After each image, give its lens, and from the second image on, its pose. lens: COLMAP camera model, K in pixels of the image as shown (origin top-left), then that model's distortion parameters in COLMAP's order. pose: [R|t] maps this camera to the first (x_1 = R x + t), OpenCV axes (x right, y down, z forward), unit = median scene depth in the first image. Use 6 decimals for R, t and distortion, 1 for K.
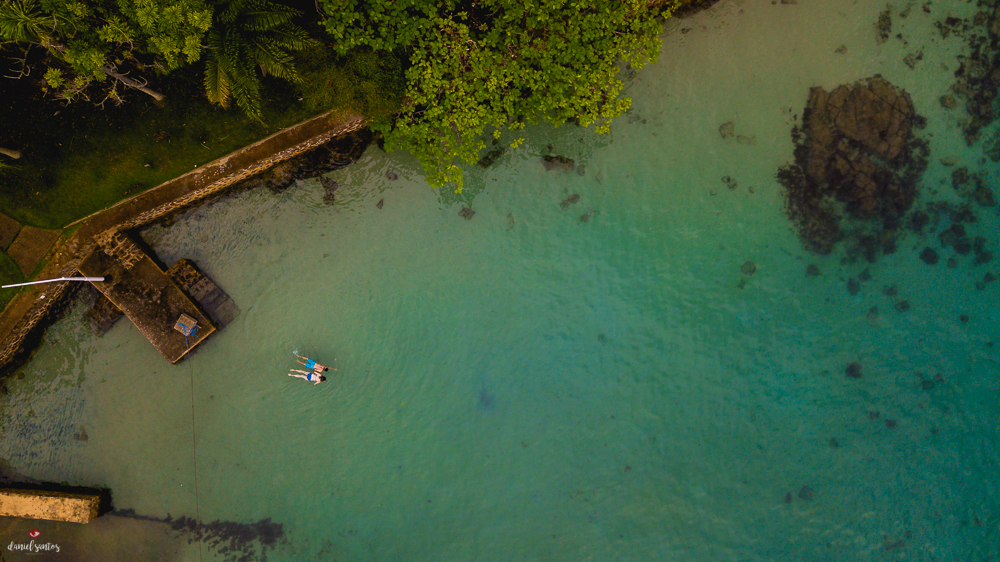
lens RADIAL K [[732.9, 0, 498.4], [0, 732.9, 279.9], [0, 0, 1]] dist [0.000470, -0.007868]
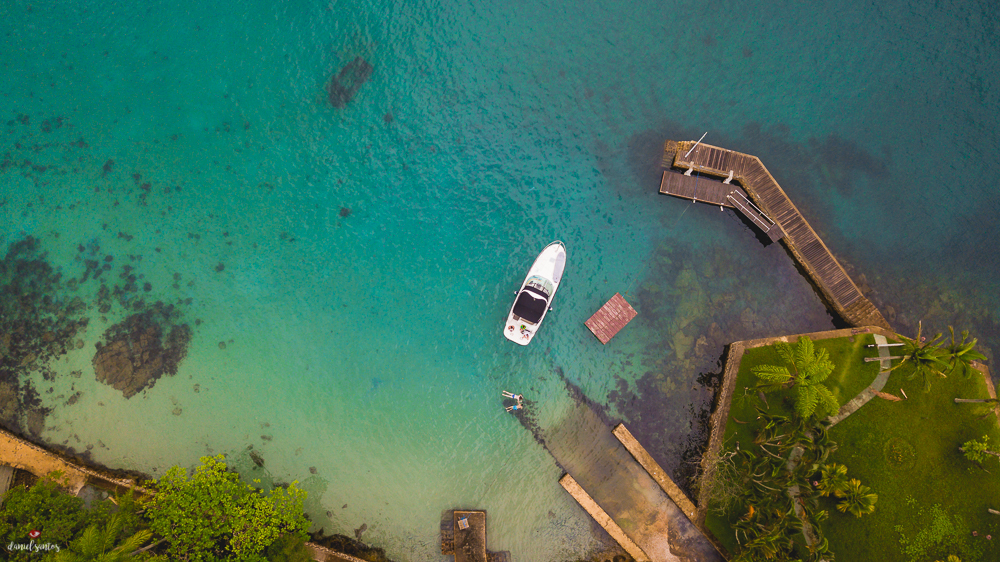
lens RADIAL K [[732.9, 0, 499.8], [0, 732.9, 278.3], [0, 0, 1]] dist [0.000470, -0.007868]
pose [[-0.762445, -0.639763, 0.096855, -0.263630], [0.646644, -0.748059, 0.149197, 0.289159], [-0.022997, 0.176385, 0.984053, -0.867771]]
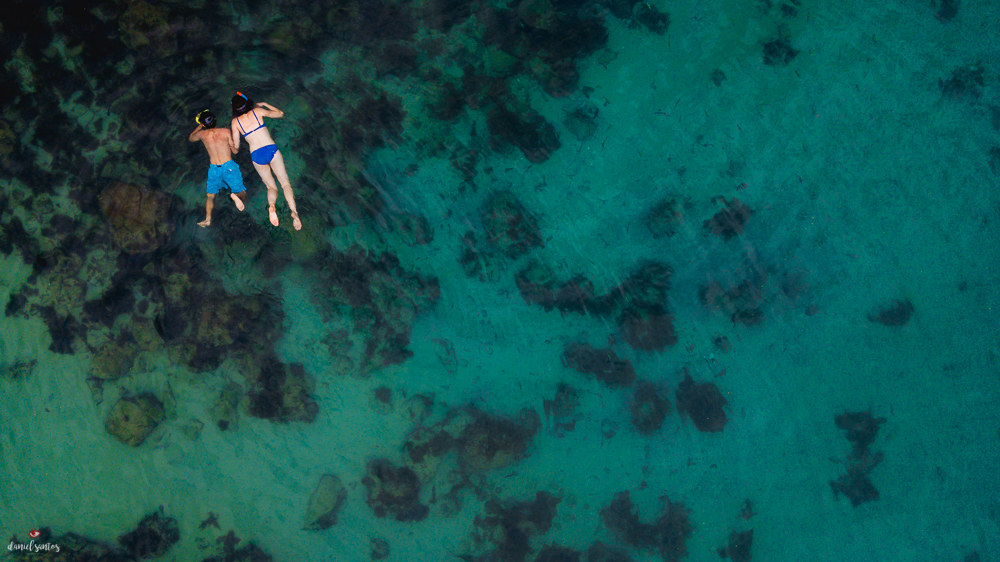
lens RADIAL K [[732.9, 0, 500.3], [0, 732.9, 281.0], [0, 0, 1]] dist [0.000470, -0.007868]
pose [[0.481346, -0.876320, 0.019208, 0.723751], [0.875710, 0.481728, 0.032711, -0.154423], [-0.037919, 0.001075, 0.999280, 0.711088]]
